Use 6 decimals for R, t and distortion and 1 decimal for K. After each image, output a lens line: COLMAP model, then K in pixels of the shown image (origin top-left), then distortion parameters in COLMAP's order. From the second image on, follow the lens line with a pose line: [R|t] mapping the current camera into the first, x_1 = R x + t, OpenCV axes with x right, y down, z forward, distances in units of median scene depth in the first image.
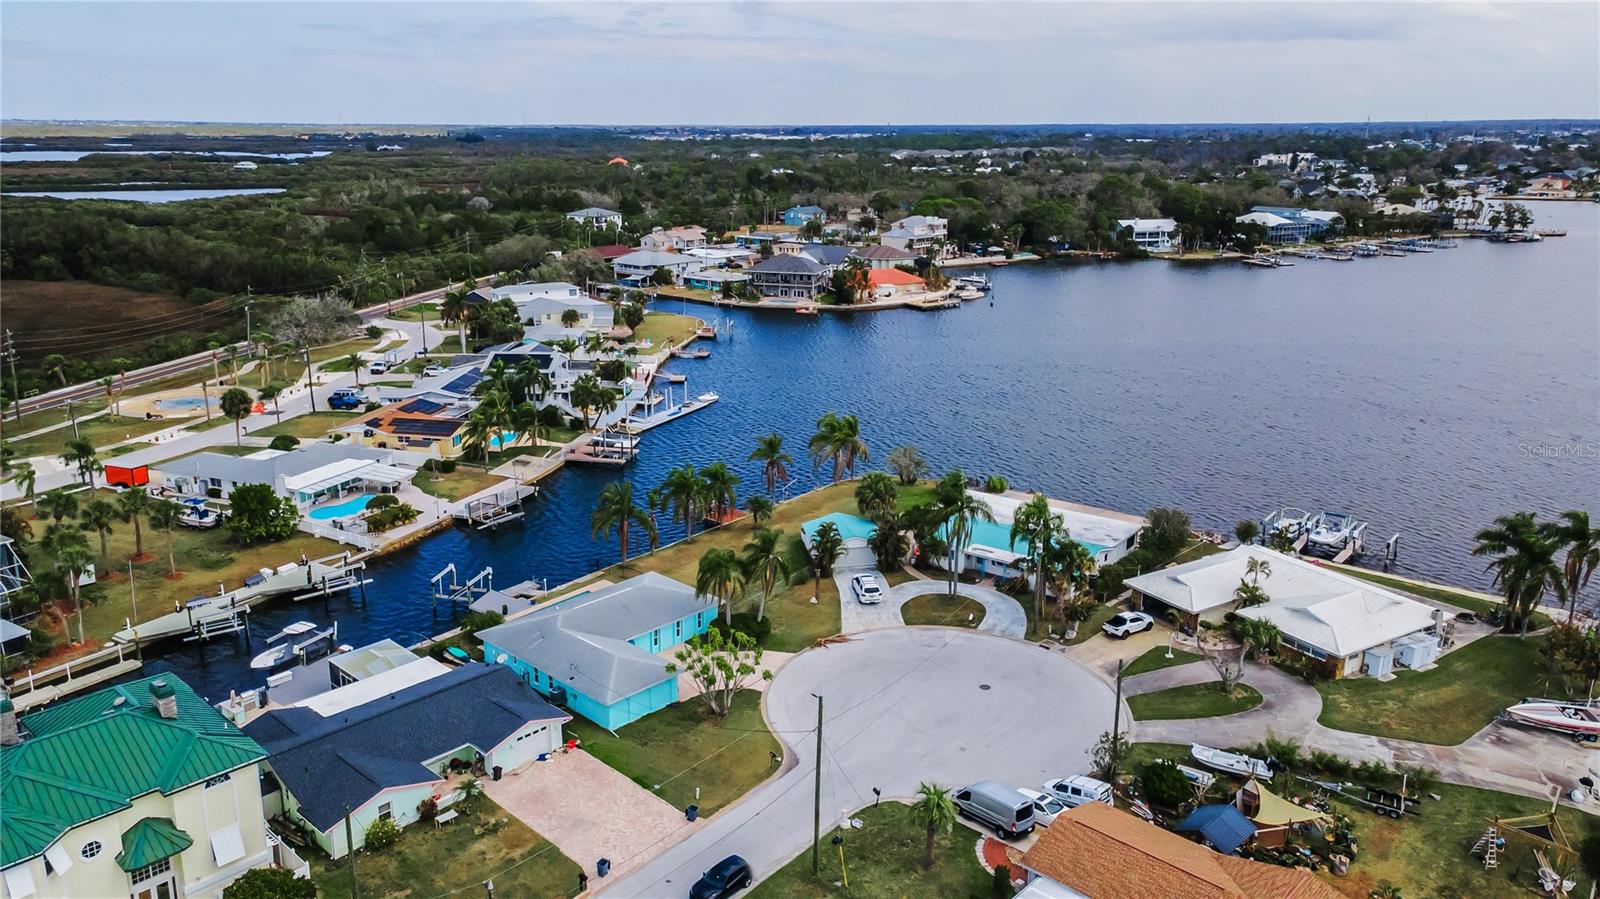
lens RADIAL K [[1169.4, 0, 800.0], [0, 1169.4, 449.5], [0, 0, 1]] dist [0.036253, 0.000277]
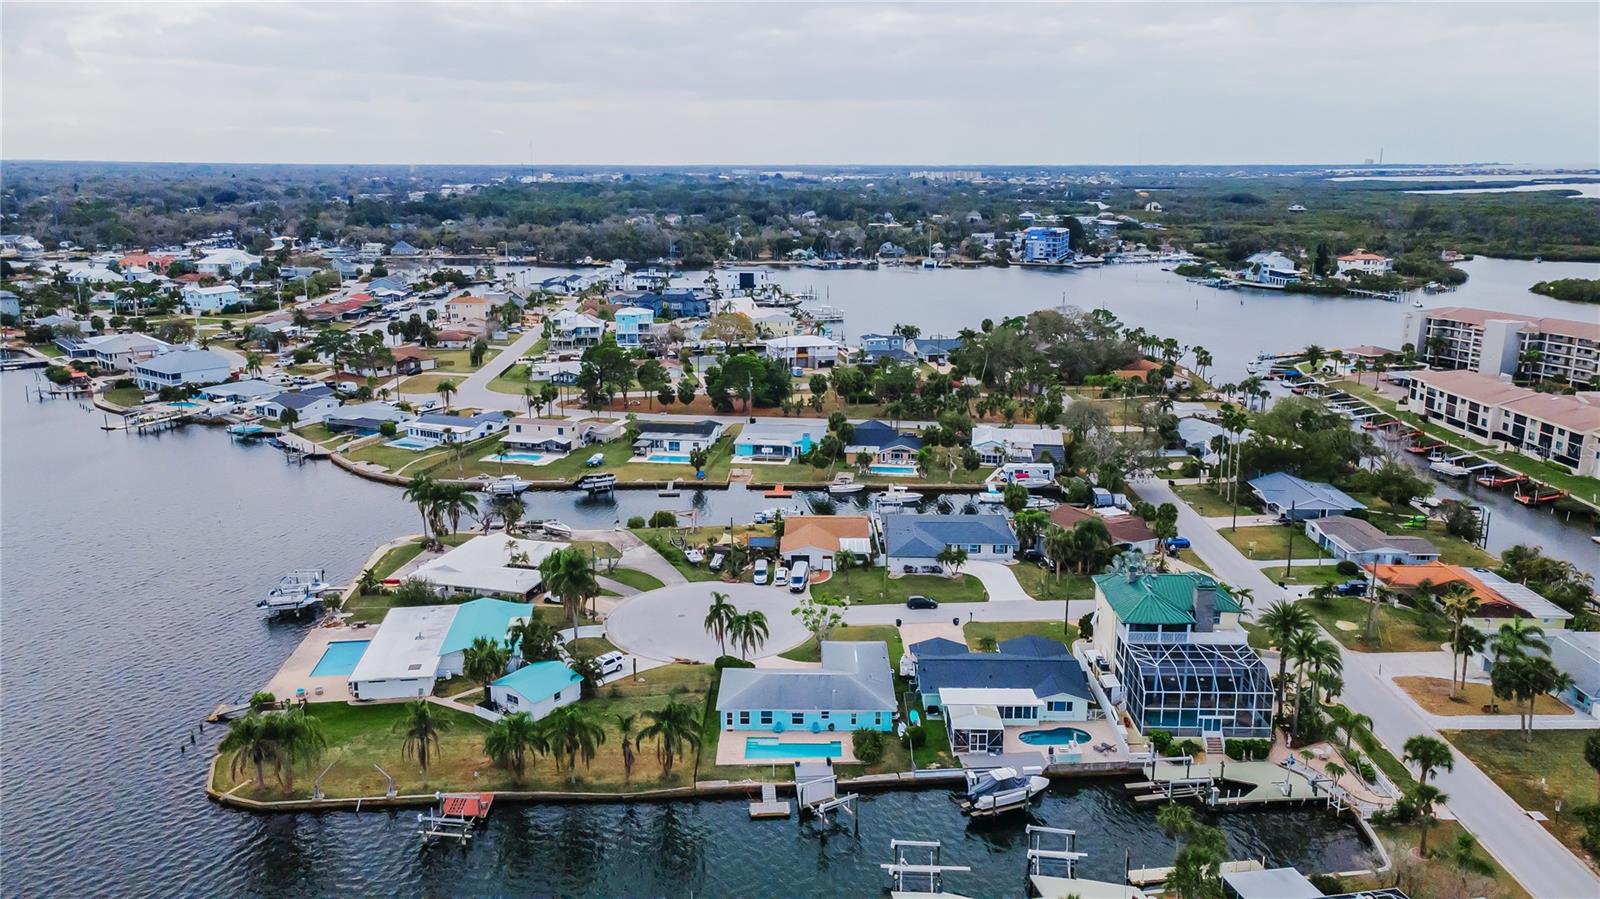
lens RADIAL K [[1169.4, 0, 800.0], [0, 1169.4, 449.5], [0, 0, 1]] dist [0.036253, 0.000277]
pose [[-0.665923, -0.183063, 0.723211, -0.873572], [0.195747, 0.892583, 0.406176, -0.515150], [-0.719882, 0.412048, -0.558558, 1.365806]]
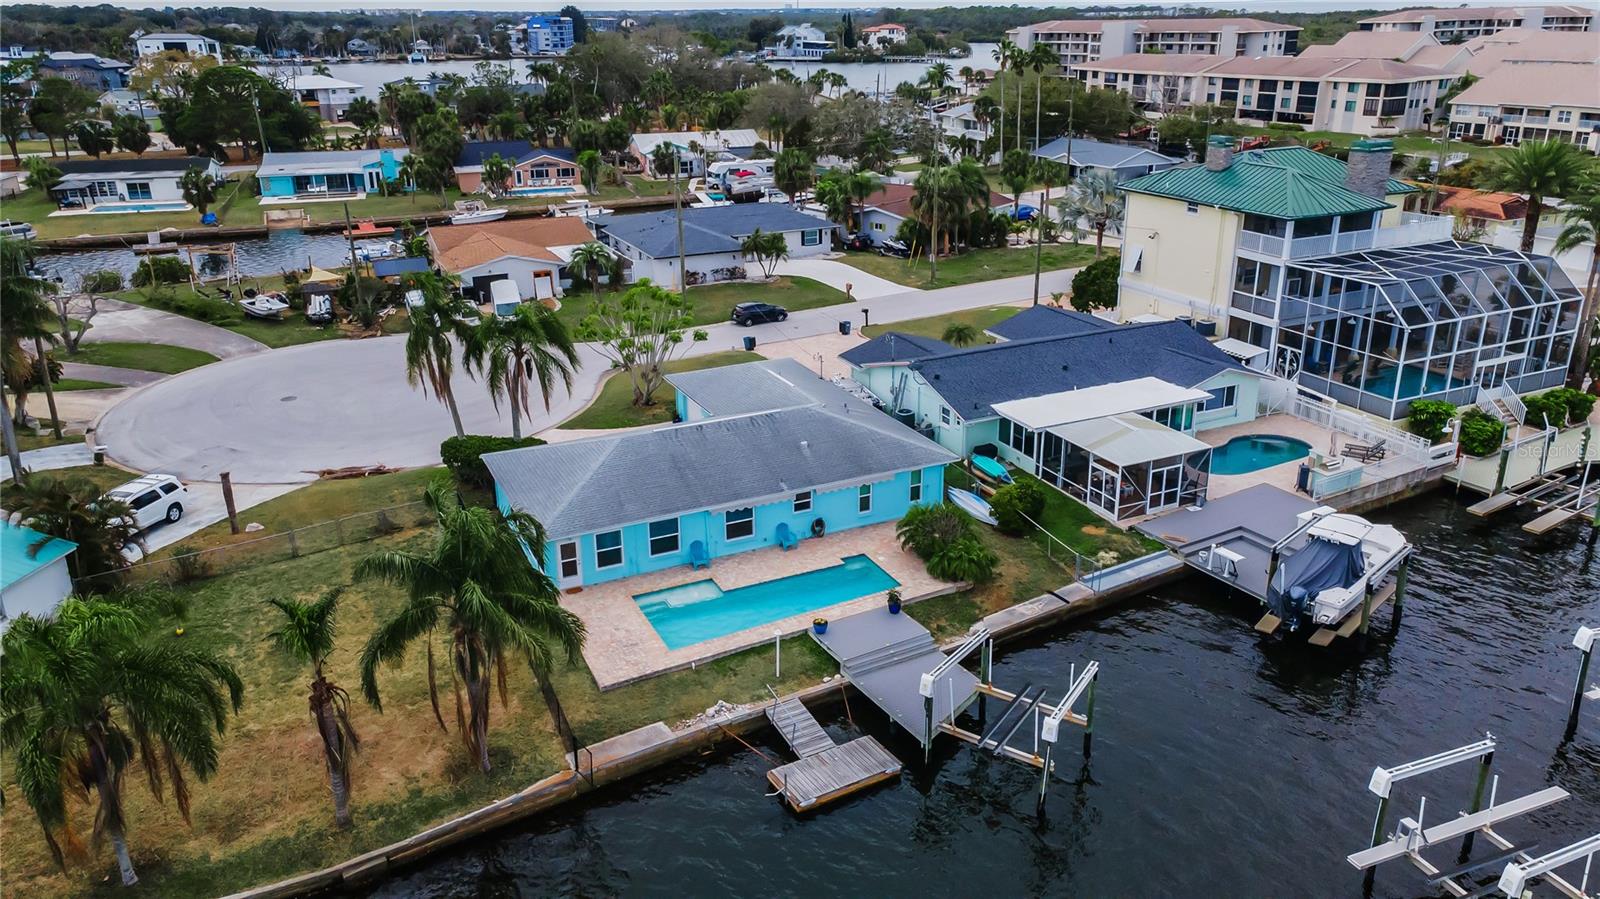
lens RADIAL K [[1158.4, 0, 800.0], [0, 1158.4, 449.5], [0, 0, 1]] dist [0.045639, 0.007729]
pose [[-0.924102, -0.127181, 0.360362, -0.325388], [0.112059, 0.811357, 0.573709, -0.130505], [-0.365347, 0.570548, -0.735525, 1.159843]]
